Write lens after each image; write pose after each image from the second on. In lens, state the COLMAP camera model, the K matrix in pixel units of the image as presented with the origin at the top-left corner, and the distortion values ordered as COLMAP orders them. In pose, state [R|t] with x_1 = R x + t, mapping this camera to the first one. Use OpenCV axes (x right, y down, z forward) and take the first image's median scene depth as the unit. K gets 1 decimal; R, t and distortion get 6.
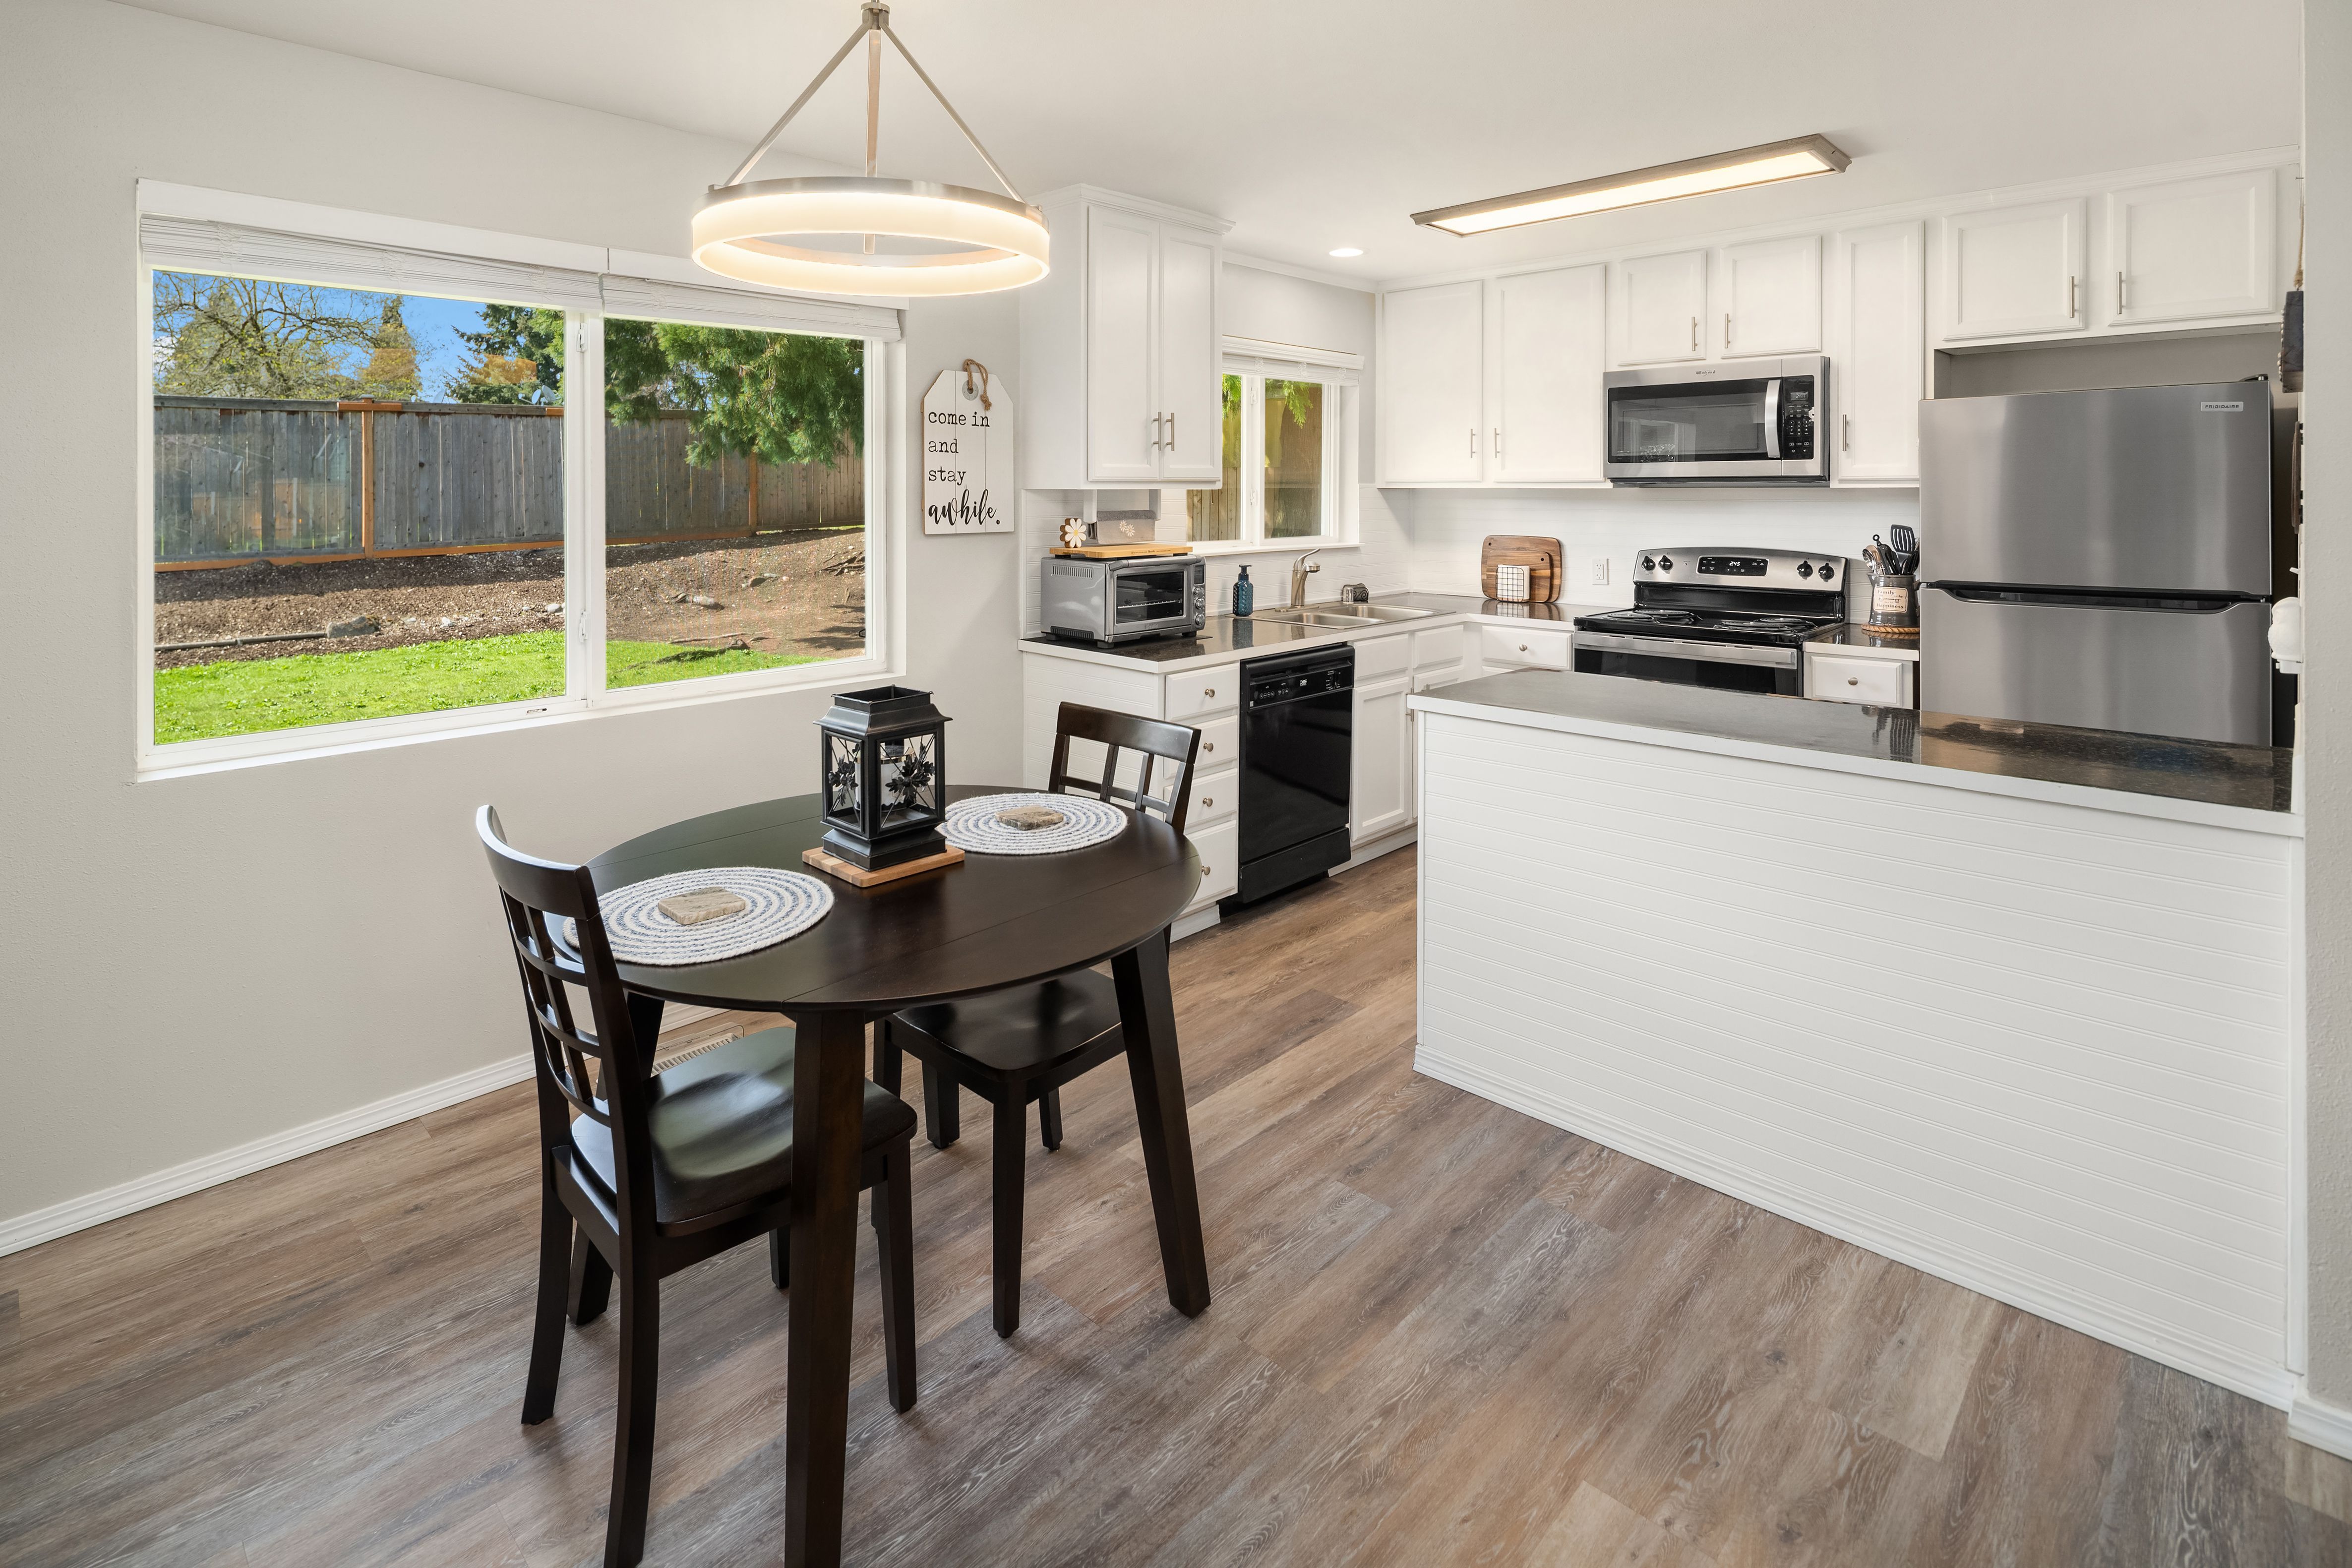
lens RADIAL K [[1172.2, 0, 1148.9], [0, 1172.2, 487.6], [0, 0, 1]] dist [0.010524, -0.000445]
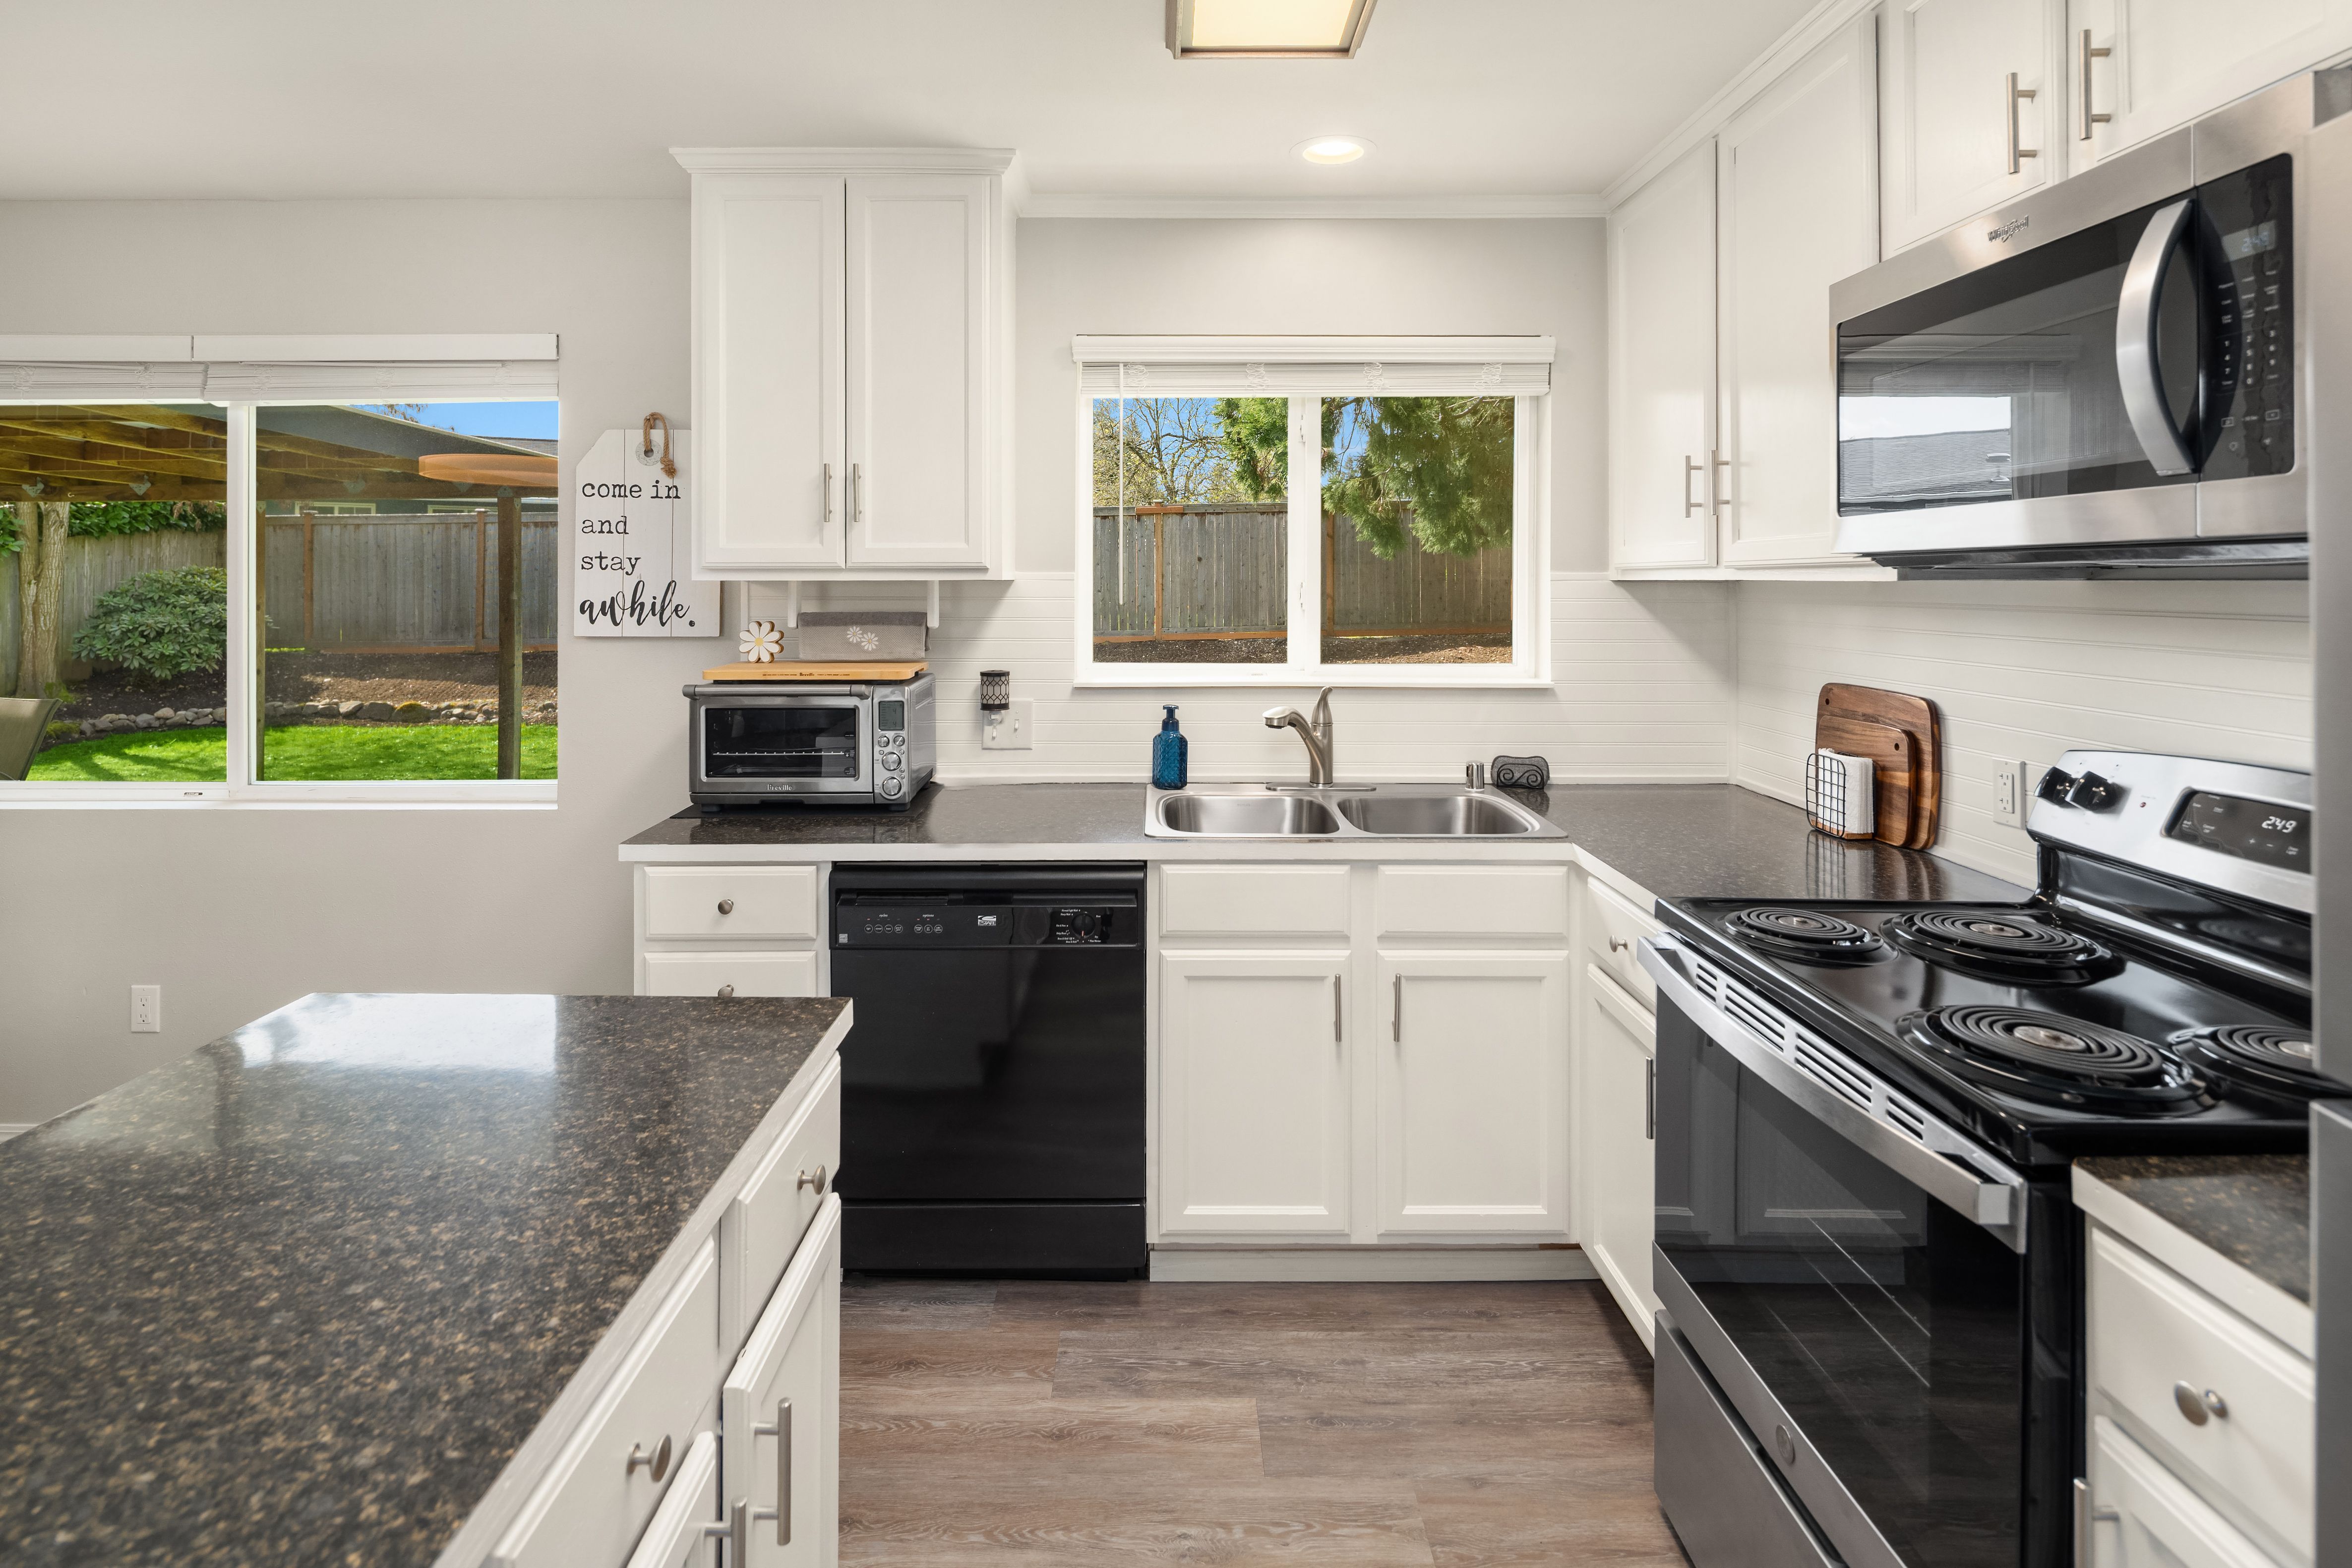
lens RADIAL K [[1168.8, 0, 1154.6], [0, 1168.8, 569.1], [0, 0, 1]] dist [0.000761, -0.000161]
pose [[0.694156, -0.005020, -0.719807, 0.563203], [-0.001742, 0.999961, -0.008653, 0.000120], [0.719822, 0.007260, 0.694120, 0.624958]]
